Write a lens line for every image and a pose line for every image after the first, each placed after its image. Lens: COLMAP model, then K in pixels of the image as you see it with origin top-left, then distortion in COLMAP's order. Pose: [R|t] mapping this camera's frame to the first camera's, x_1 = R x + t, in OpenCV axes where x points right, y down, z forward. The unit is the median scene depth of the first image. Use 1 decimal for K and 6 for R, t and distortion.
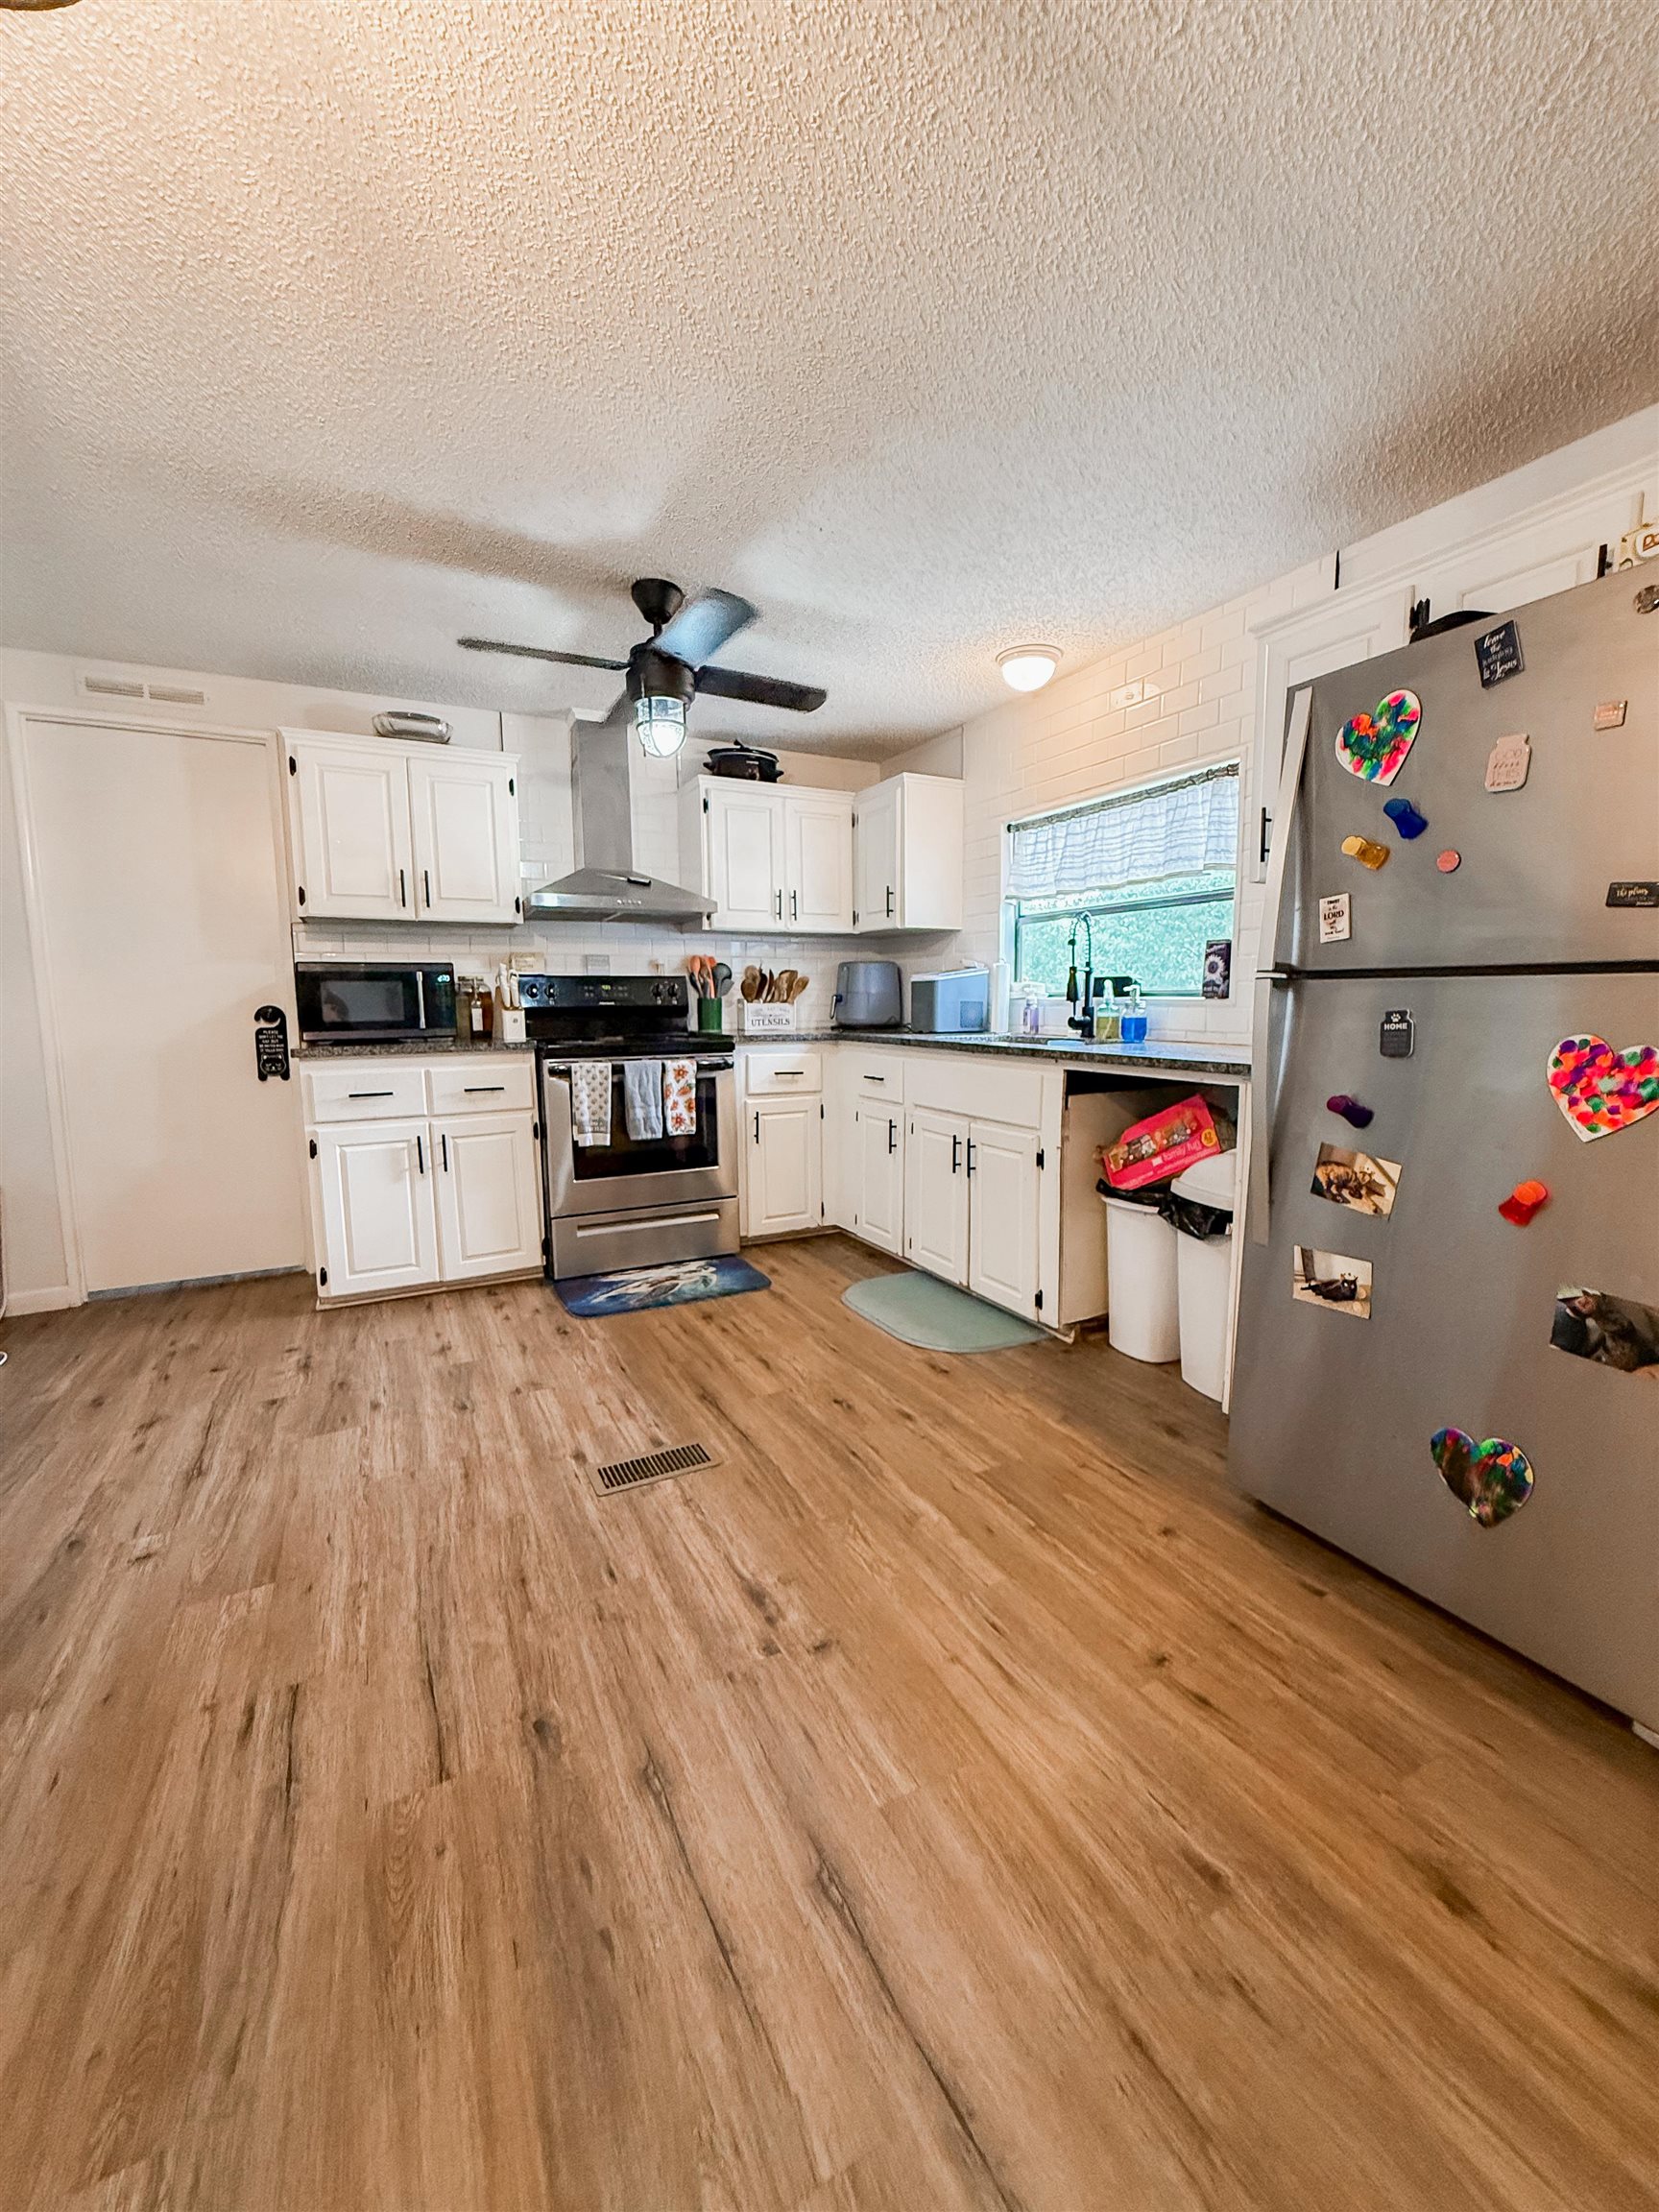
lens RADIAL K [[882.9, 0, 826.2], [0, 882.9, 1113.2], [0, 0, 1]] dist [-0.003740, 0.000504]
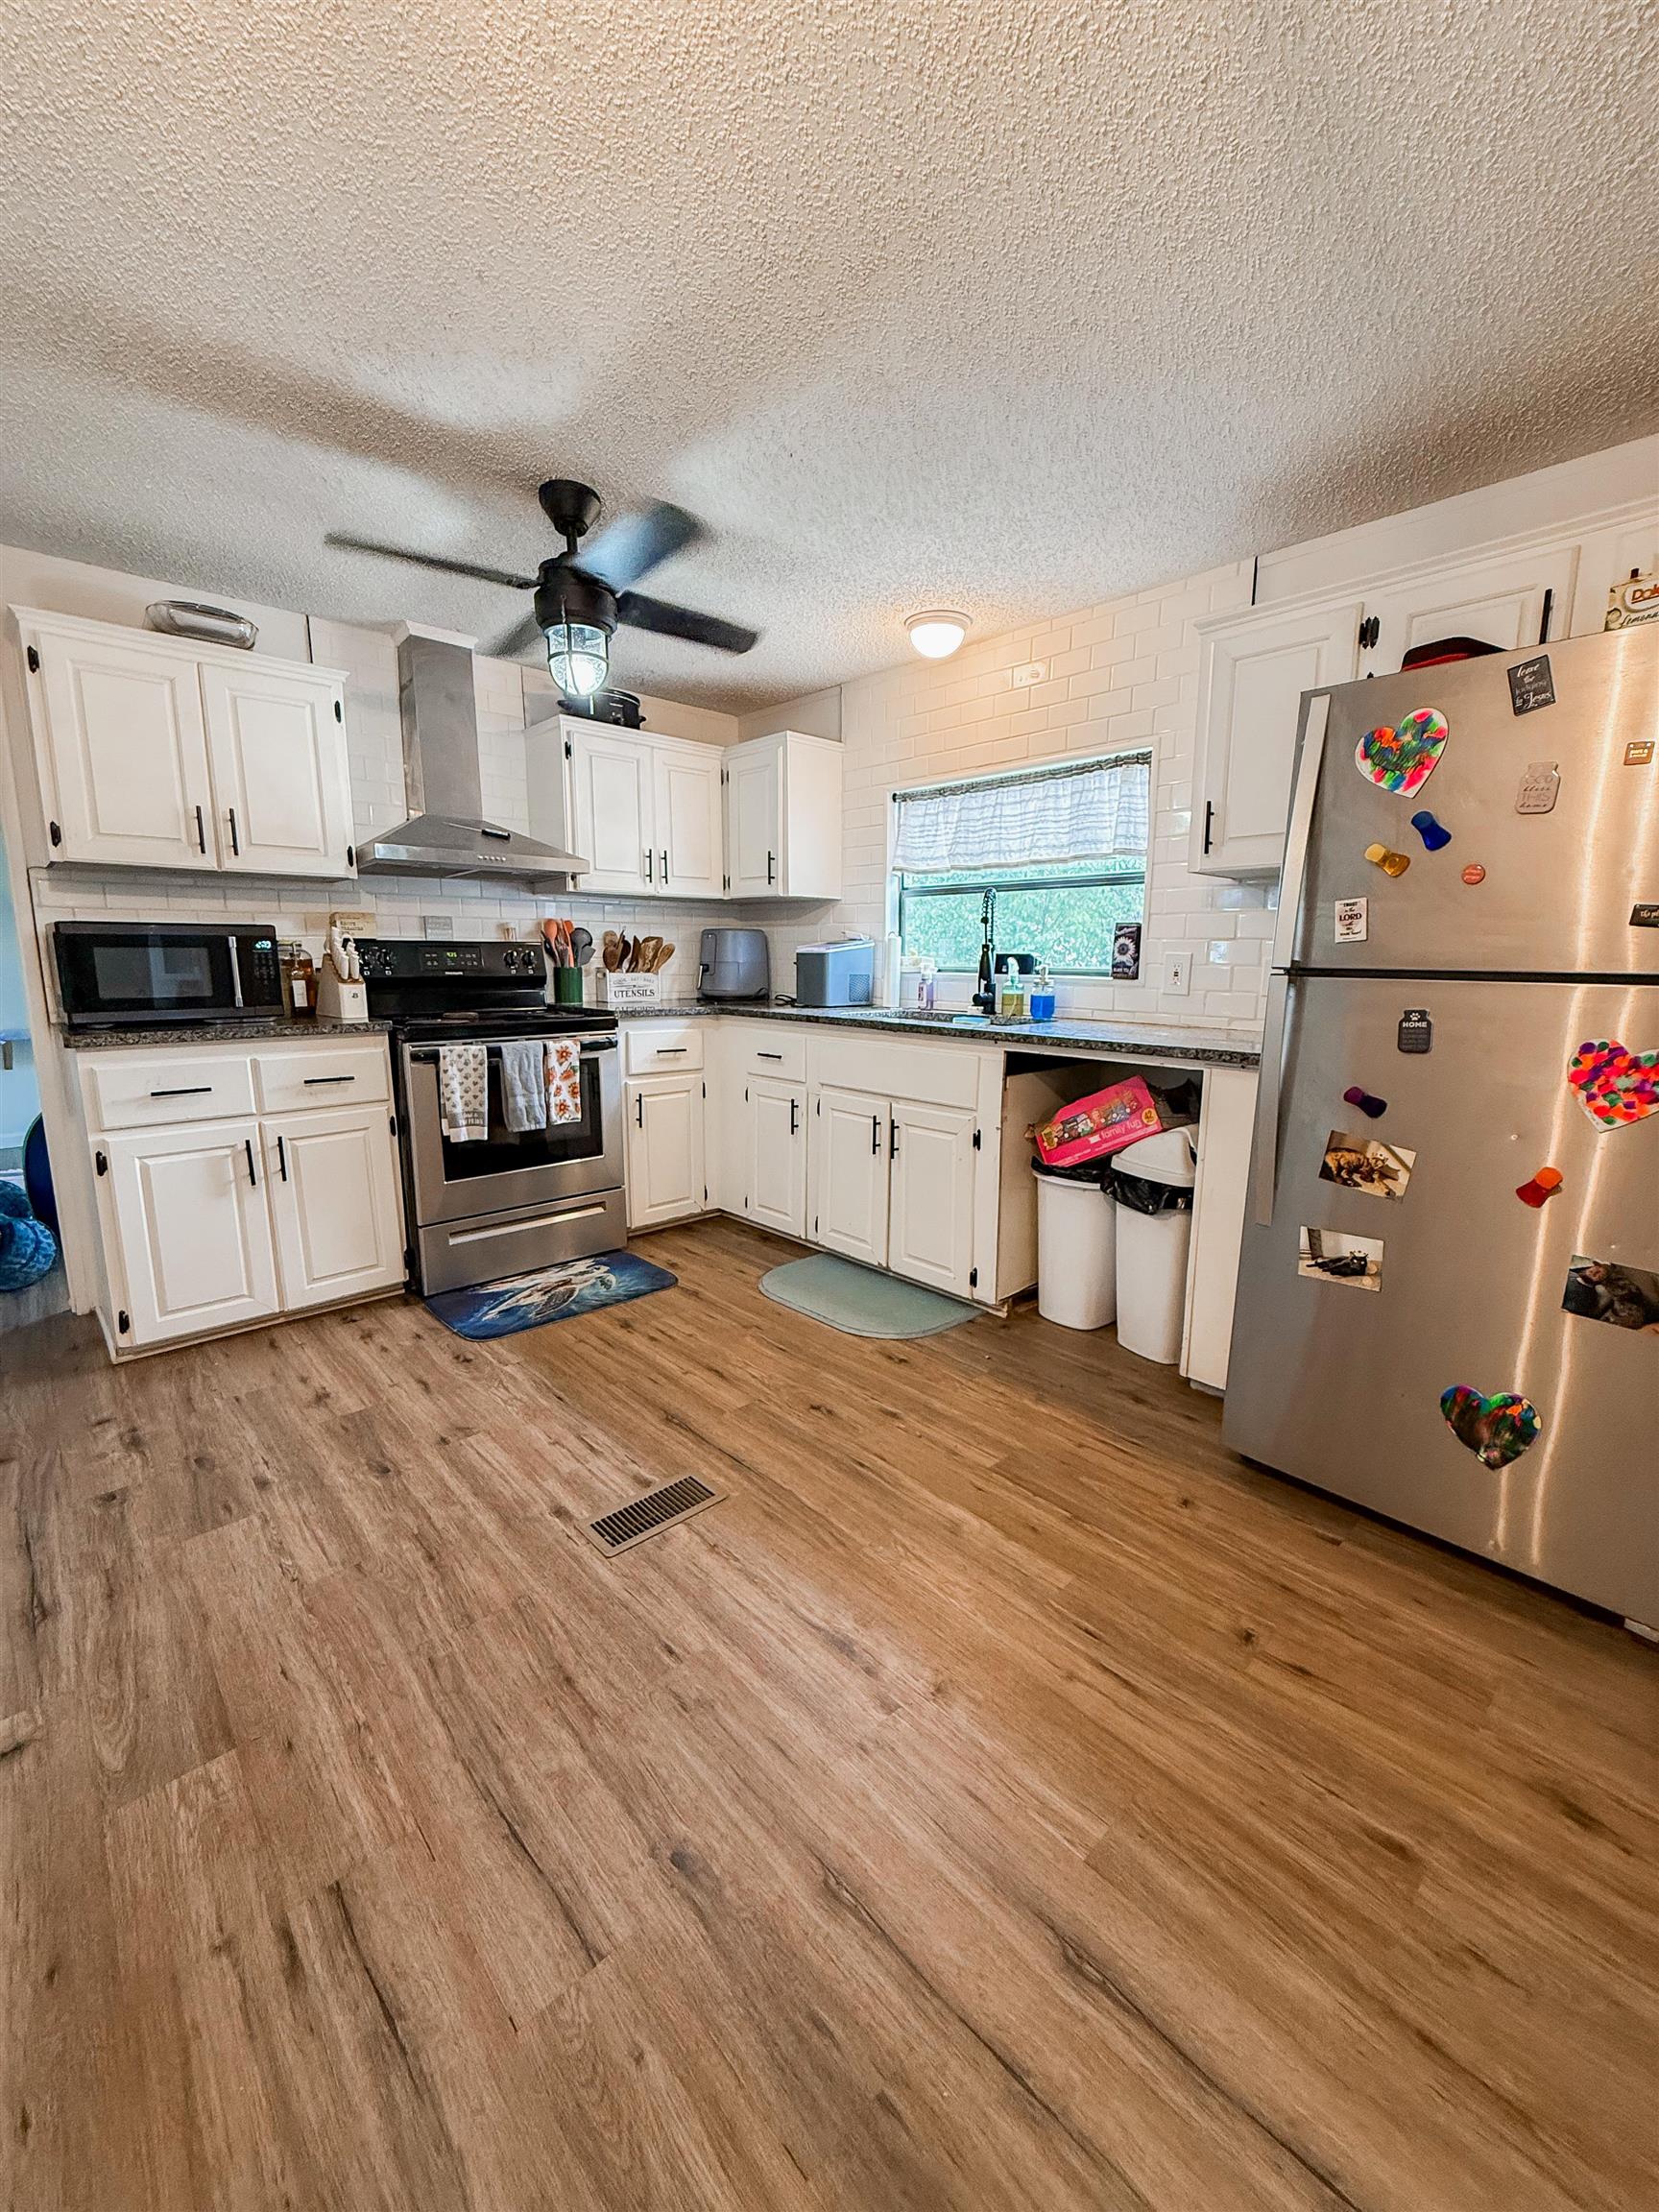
lens RADIAL K [[882.9, 0, 822.7], [0, 882.9, 1111.9], [0, 0, 1]] dist [-0.003740, 0.000504]
pose [[0.962648, -0.034944, 0.268492, -0.259300], [0.021796, 0.998420, 0.051796, -0.047186], [-0.269878, -0.044009, 0.961888, 0.112183]]
